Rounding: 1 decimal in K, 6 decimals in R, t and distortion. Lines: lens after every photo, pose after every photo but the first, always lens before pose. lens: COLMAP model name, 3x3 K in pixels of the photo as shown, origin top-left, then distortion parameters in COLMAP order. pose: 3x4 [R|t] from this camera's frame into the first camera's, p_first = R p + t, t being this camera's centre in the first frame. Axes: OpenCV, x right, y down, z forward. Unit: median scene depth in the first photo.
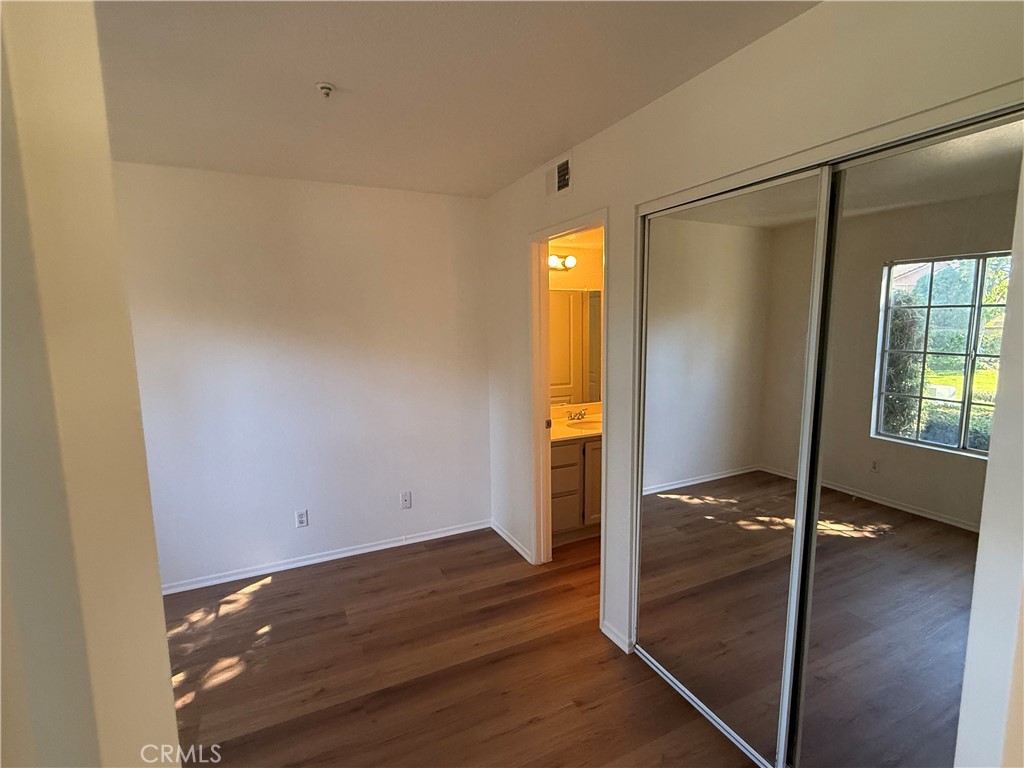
lens RADIAL K [[484.4, 0, 512.0], [0, 484.4, 384.0], [0, 0, 1]] dist [-0.001287, -0.000502]
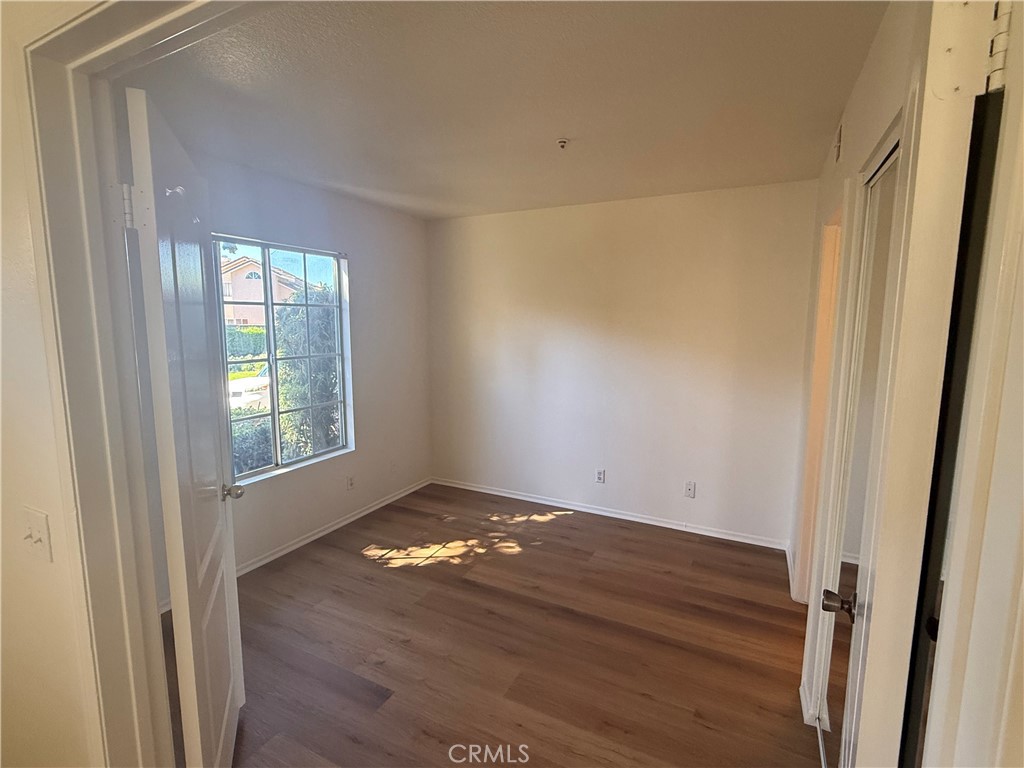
lens RADIAL K [[484.4, 0, 512.0], [0, 484.4, 384.0], [0, 0, 1]] dist [-0.001287, -0.000502]
pose [[0.604978, 0.119823, -0.787175, 0.437718], [-0.114199, 0.991449, 0.063151, -0.007855], [0.788011, 0.051690, 0.613488, 0.061680]]
